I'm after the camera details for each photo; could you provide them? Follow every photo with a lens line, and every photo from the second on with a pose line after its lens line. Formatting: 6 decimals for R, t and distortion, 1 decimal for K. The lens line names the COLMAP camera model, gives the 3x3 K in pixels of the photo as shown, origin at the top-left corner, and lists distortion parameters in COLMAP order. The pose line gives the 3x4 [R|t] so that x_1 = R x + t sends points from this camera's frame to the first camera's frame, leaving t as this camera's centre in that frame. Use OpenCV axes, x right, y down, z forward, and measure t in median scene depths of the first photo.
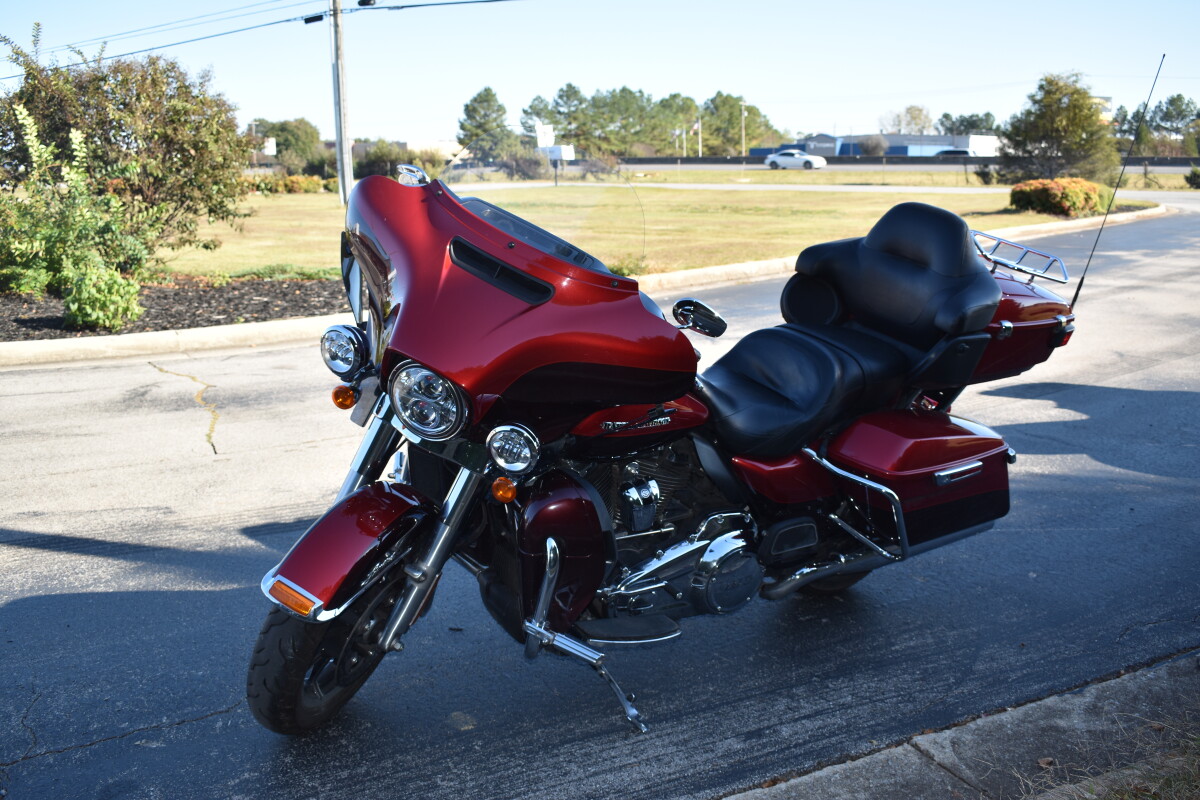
lens RADIAL K [[1160.0, 0, 600.0], [0, 1160.0, 400.0], [0, 0, 1]] dist [-0.109840, 0.078168]
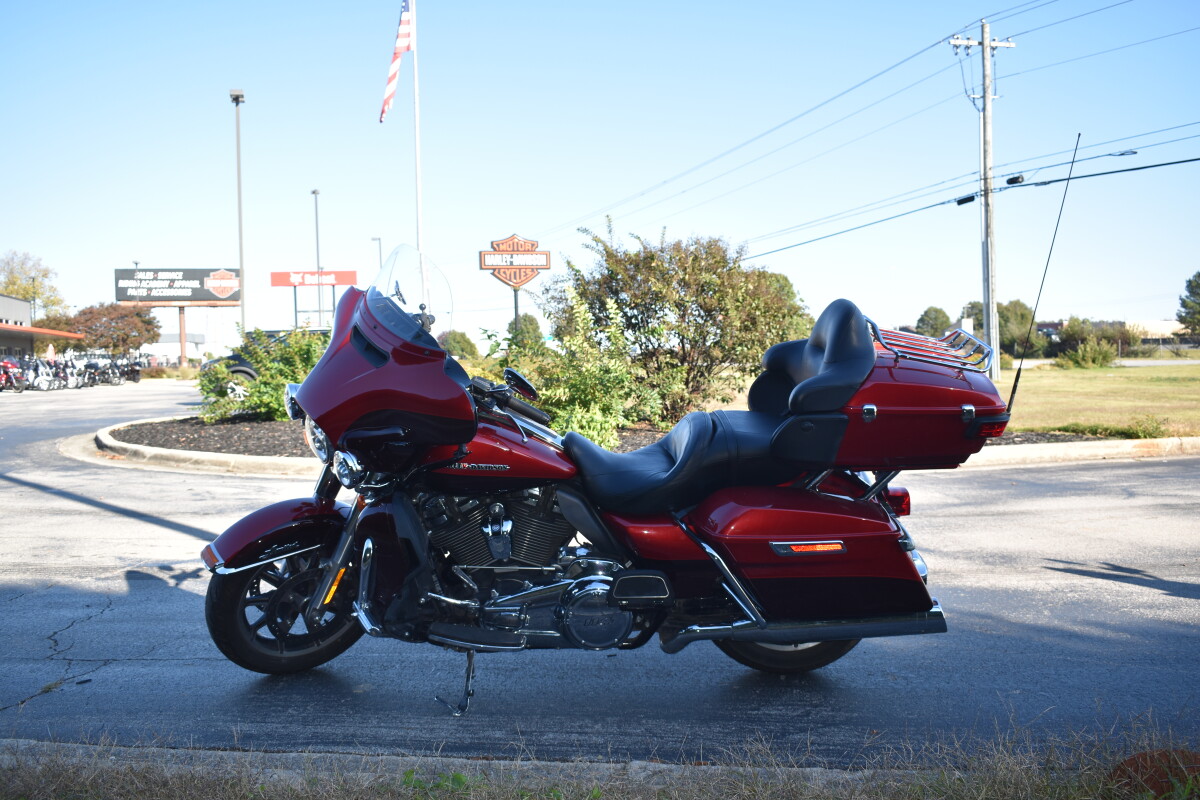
lens RADIAL K [[1160.0, 0, 600.0], [0, 1160.0, 400.0], [0, 0, 1]] dist [-0.109840, 0.078168]
pose [[0.823614, 0.006651, -0.567112, 0.065157], [-0.095388, 0.987311, -0.126954, 0.007192], [0.559072, 0.158657, 0.813798, 0.002009]]
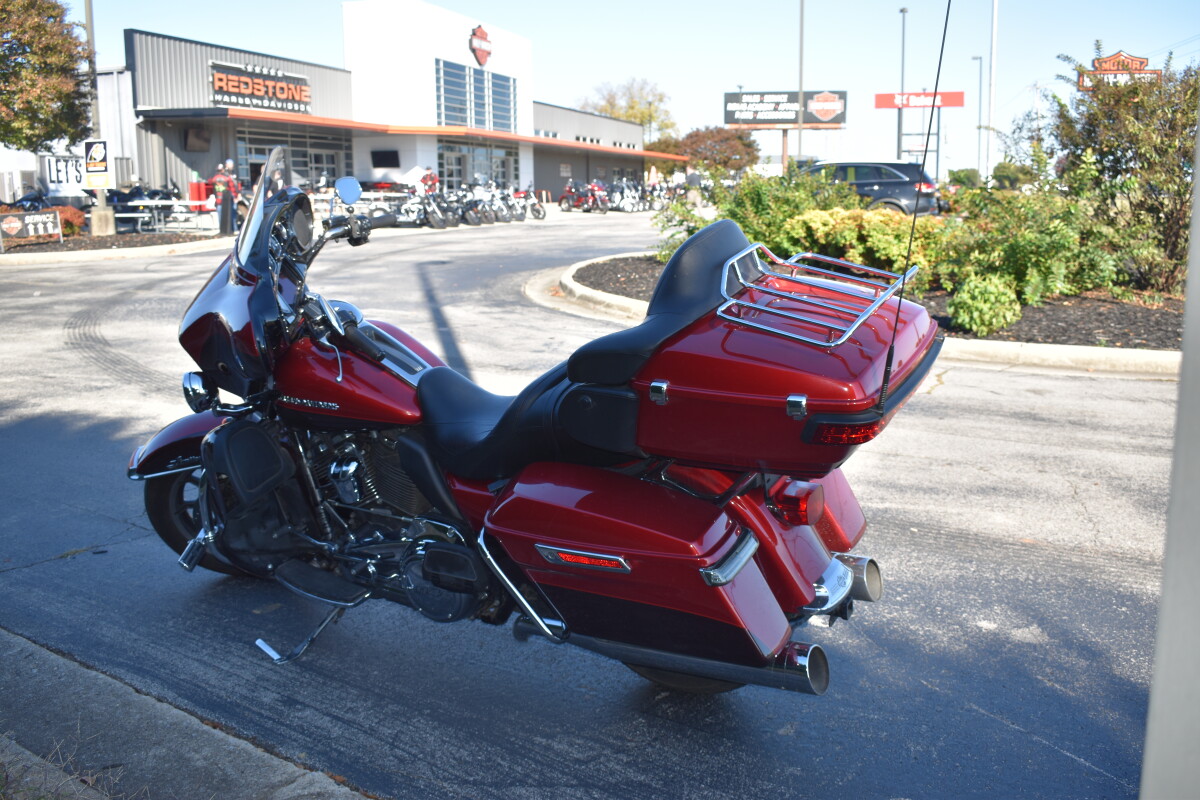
lens RADIAL K [[1160.0, 0, 600.0], [0, 1160.0, 400.0], [0, 0, 1]] dist [-0.109840, 0.078168]
pose [[0.427838, 0.163225, -0.888995, 0.088220], [-0.173940, 0.980043, 0.096232, -0.010868], [0.886961, 0.113460, 0.447691, 0.056041]]
